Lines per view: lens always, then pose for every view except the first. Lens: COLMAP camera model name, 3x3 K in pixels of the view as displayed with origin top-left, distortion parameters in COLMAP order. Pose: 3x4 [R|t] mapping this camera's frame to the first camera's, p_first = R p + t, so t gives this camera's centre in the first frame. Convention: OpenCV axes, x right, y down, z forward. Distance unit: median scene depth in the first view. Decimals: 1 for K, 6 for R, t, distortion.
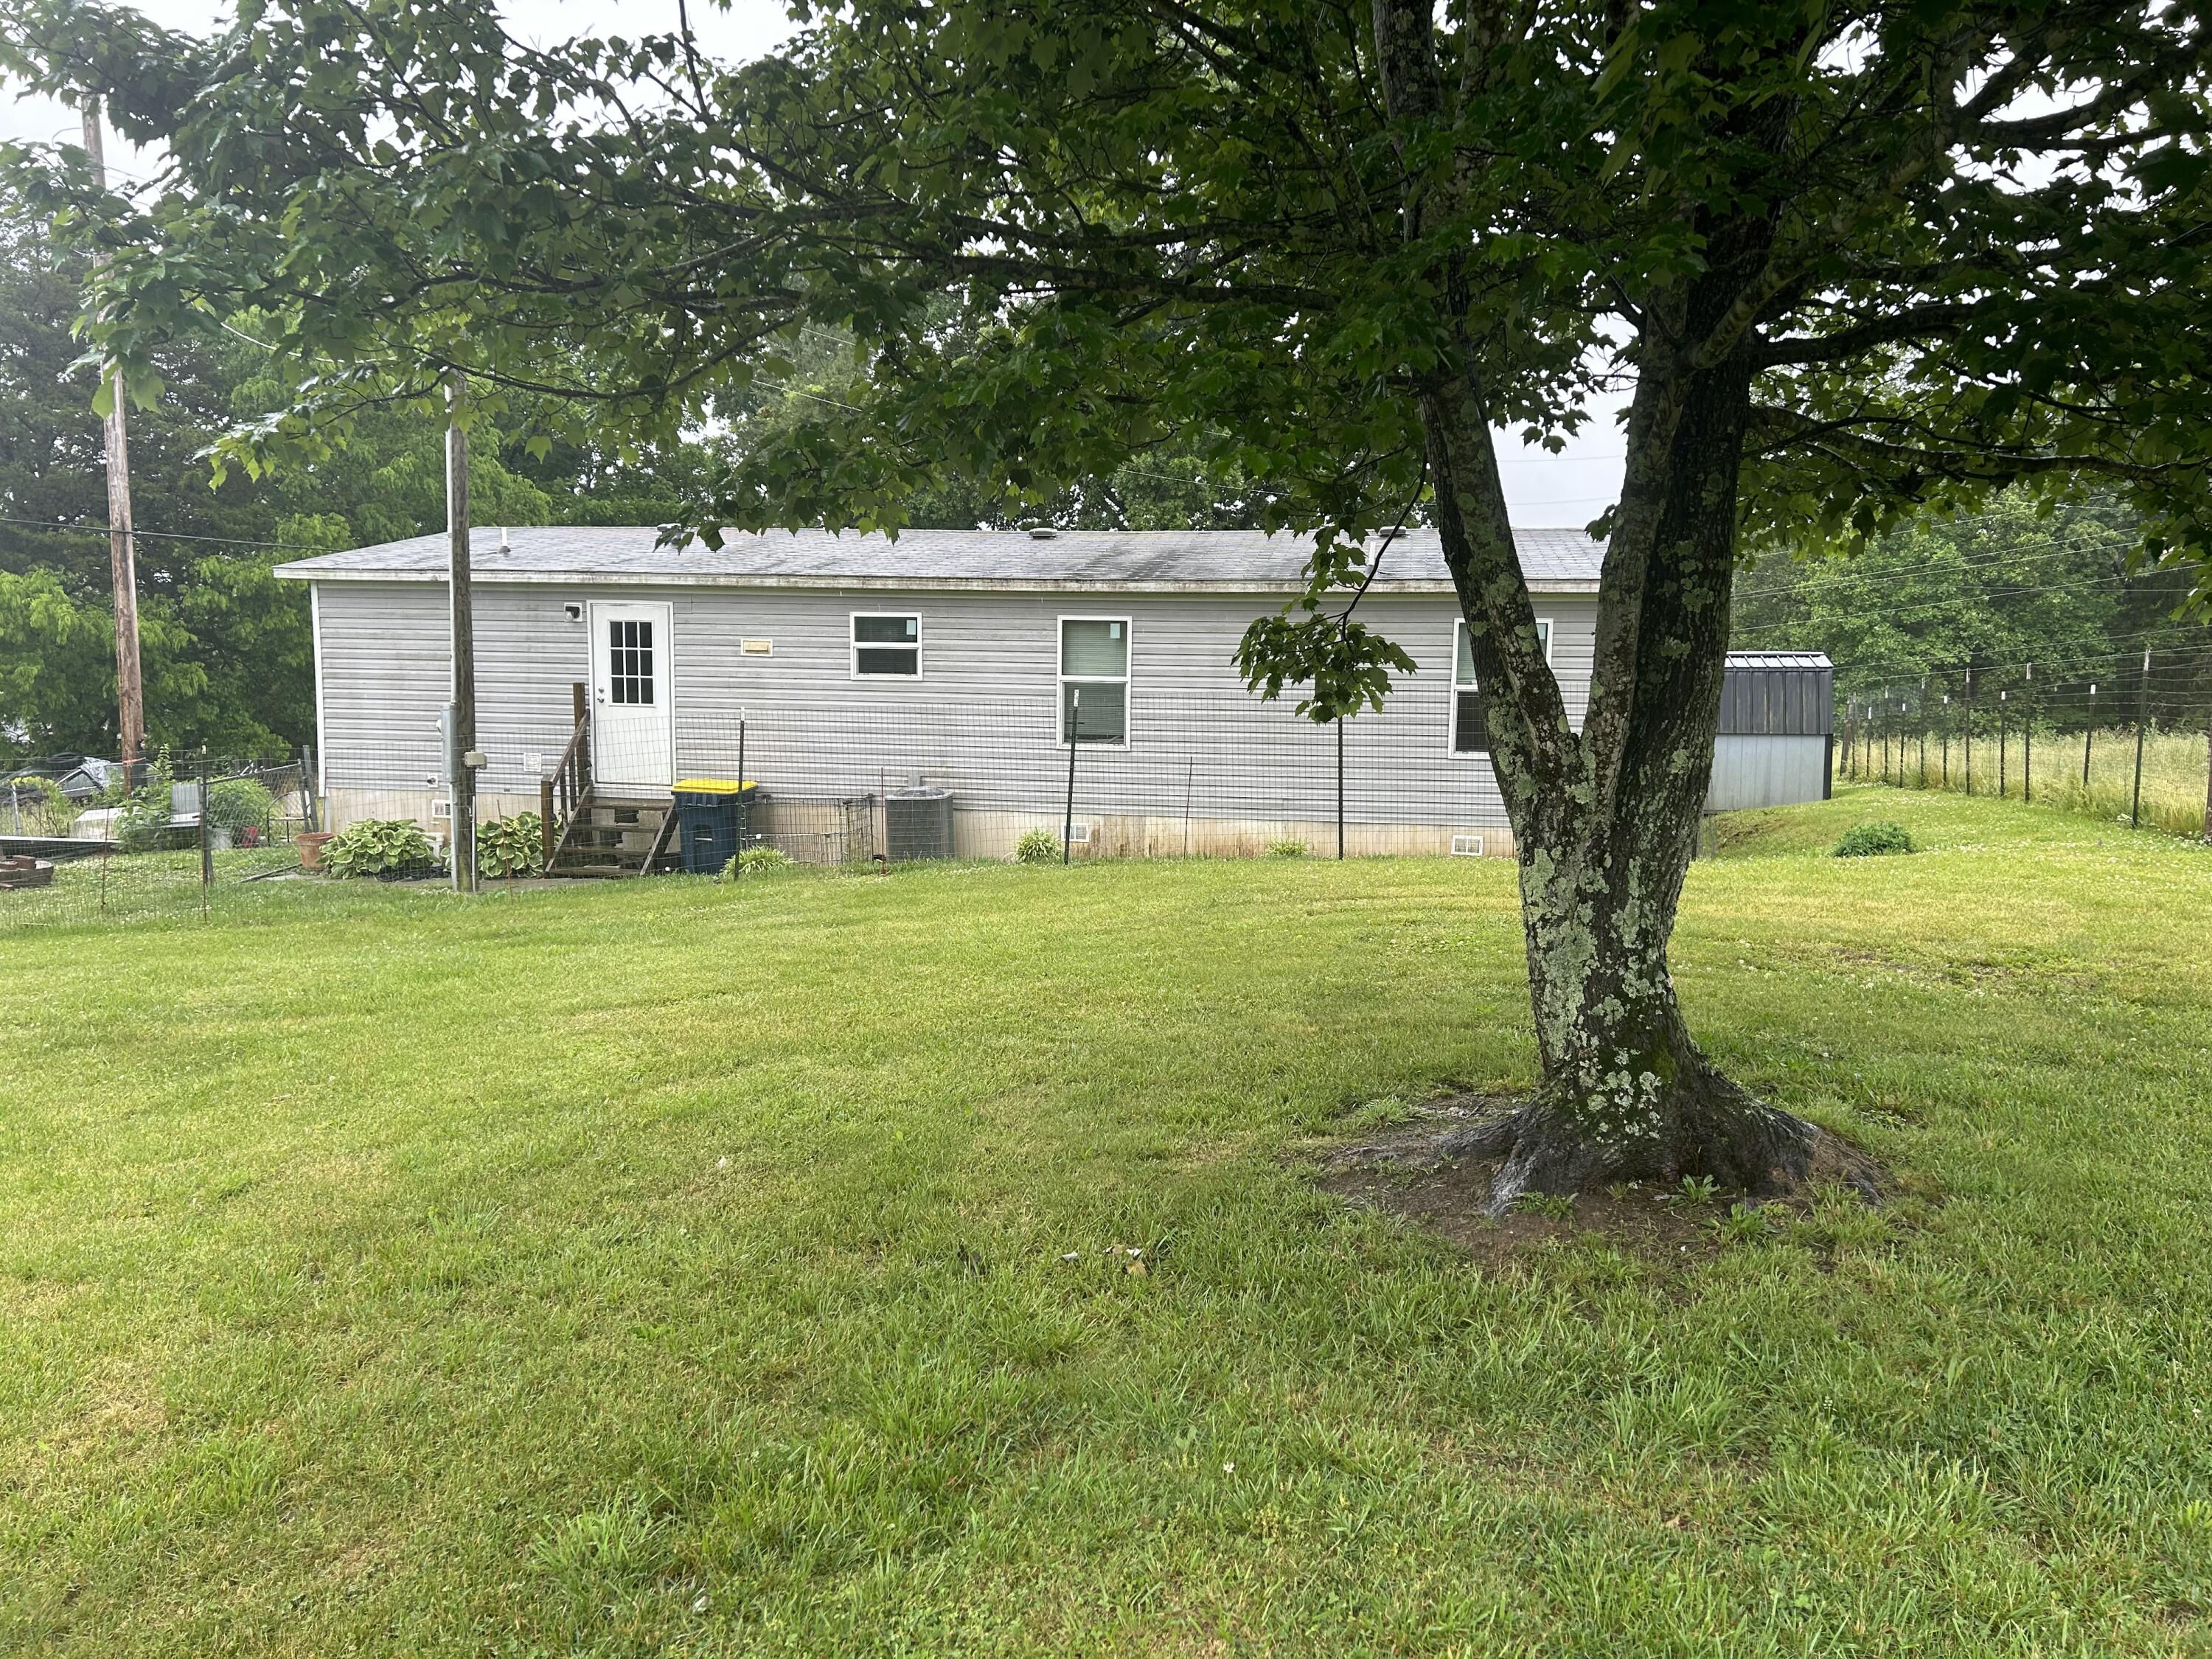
lens RADIAL K [[1674.3, 0, 1106.0], [0, 1674.3, 829.5], [0, 0, 1]] dist [0.028811, -0.006145]
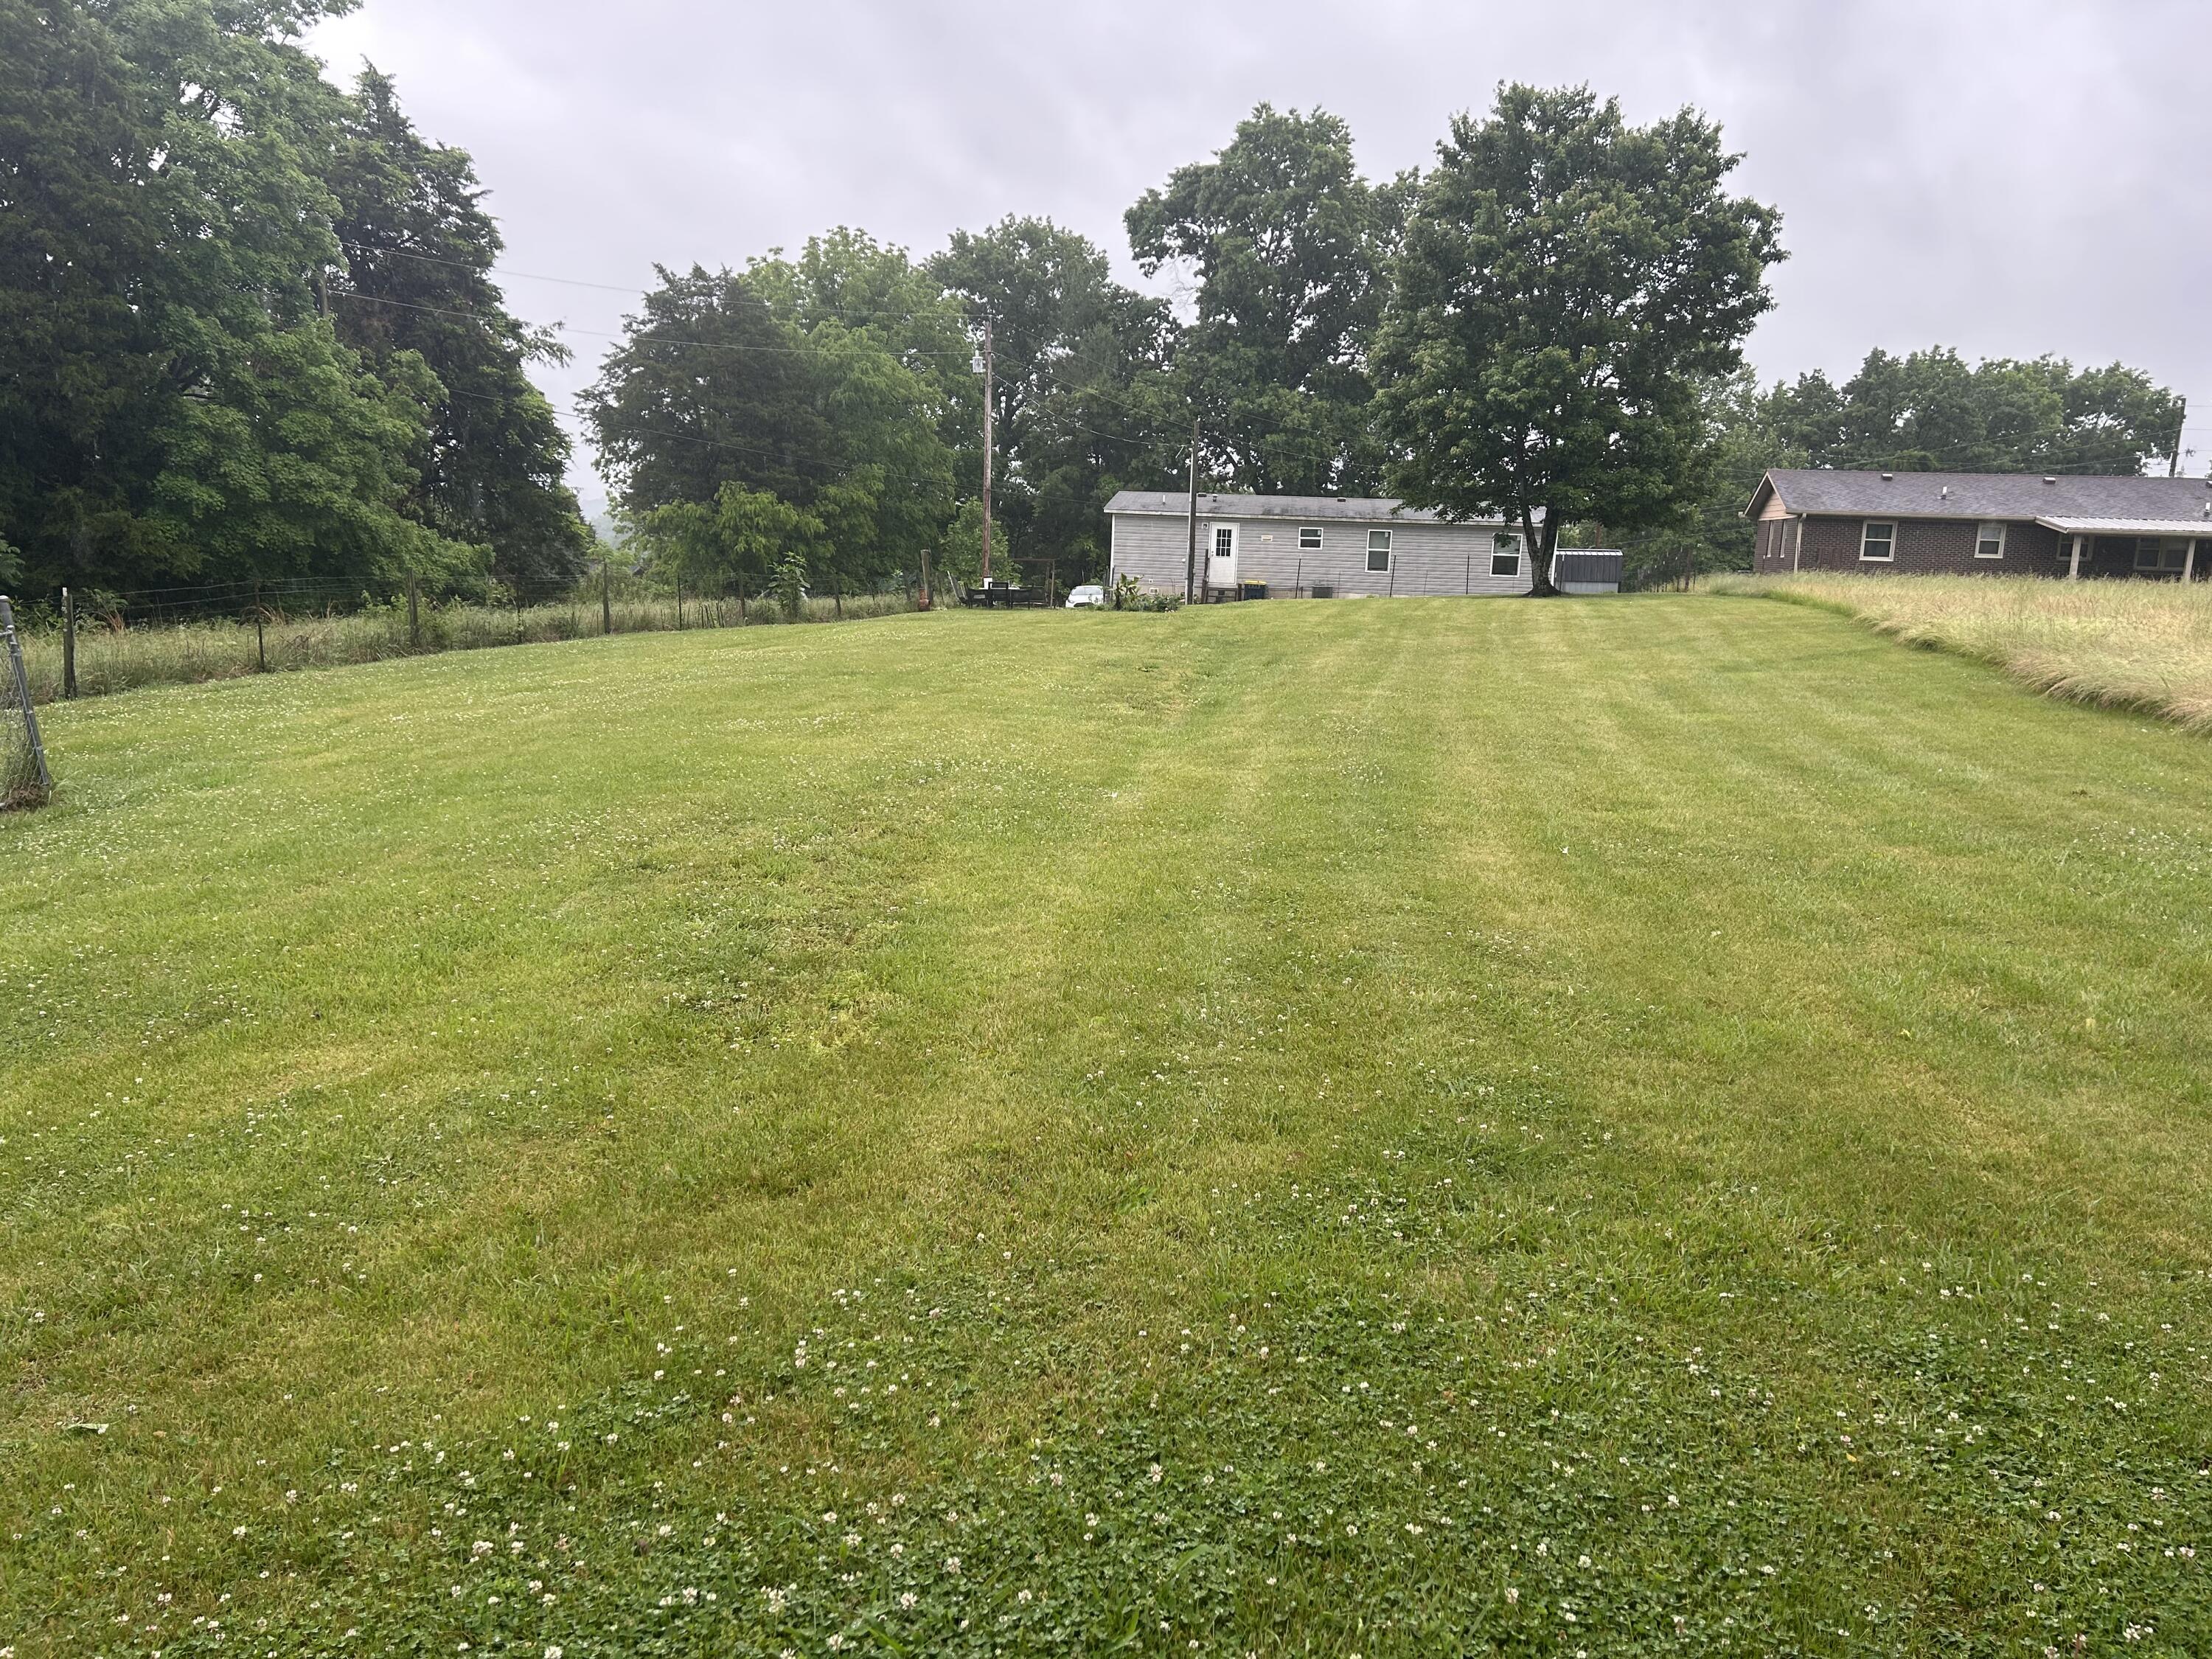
lens RADIAL K [[1674.3, 0, 1106.0], [0, 1674.3, 829.5], [0, 0, 1]] dist [0.028811, -0.006145]
pose [[0.998358, 0.007316, 0.056815, -0.686631], [-0.010237, 0.998631, 0.051302, 0.278452], [-0.056361, -0.051799, 0.997066, -2.145785]]
